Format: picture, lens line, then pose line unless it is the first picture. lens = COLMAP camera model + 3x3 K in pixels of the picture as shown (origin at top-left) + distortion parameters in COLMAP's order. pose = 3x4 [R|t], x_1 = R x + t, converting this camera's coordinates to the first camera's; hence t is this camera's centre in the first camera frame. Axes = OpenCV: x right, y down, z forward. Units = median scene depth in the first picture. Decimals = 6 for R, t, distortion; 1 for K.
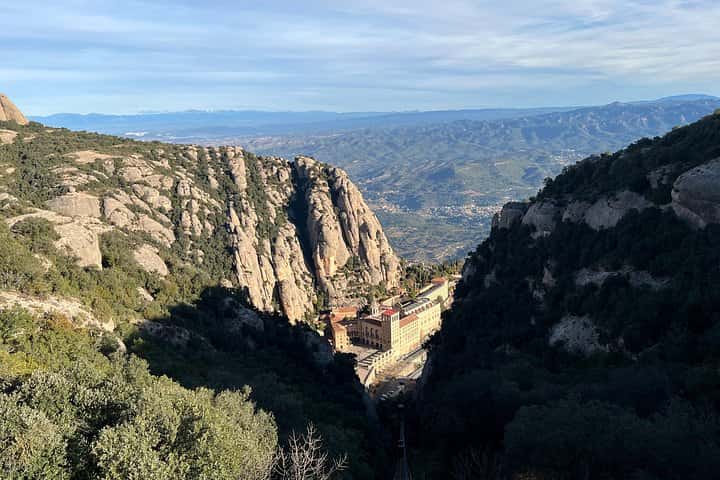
lens RADIAL K [[531.1, 0, 357.6], [0, 531.1, 249.0], [0, 0, 1]] dist [0.064721, -0.082761]
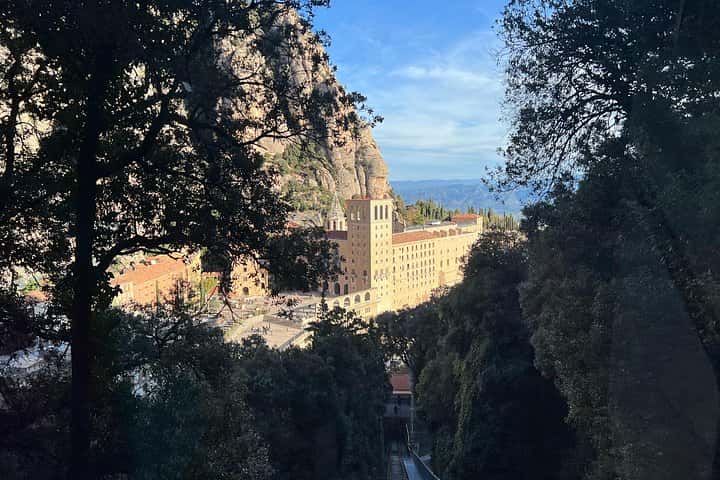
lens RADIAL K [[530.8, 0, 365.7], [0, 530.8, 239.3], [0, 0, 1]] dist [0.161784, -0.000289]
pose [[0.999456, 0.018822, 0.027087, 0.042501], [-0.014774, 0.989674, -0.142576, 0.181069], [-0.029490, 0.142098, 0.989413, 0.538316]]
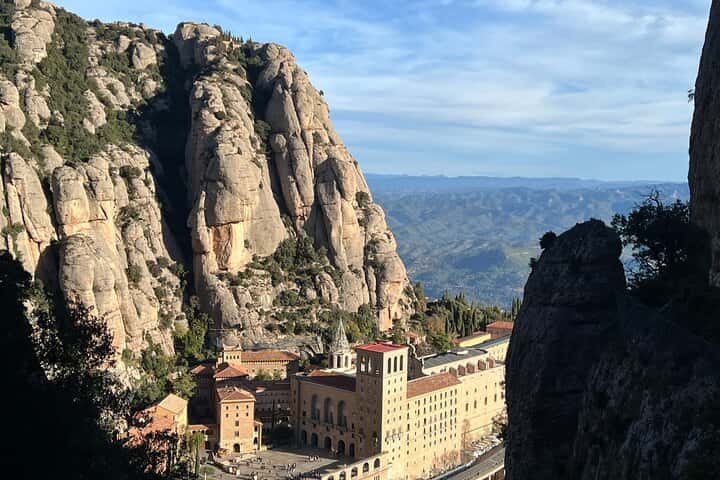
lens RADIAL K [[875.6, 0, 372.4], [0, 875.6, 242.0], [0, 0, 1]] dist [0.210297, -0.639252]
pose [[0.998195, 0.050992, 0.031732, 0.028909], [-0.044715, 0.983702, -0.174159, 0.133775], [-0.040096, 0.172425, 0.984206, 0.369309]]
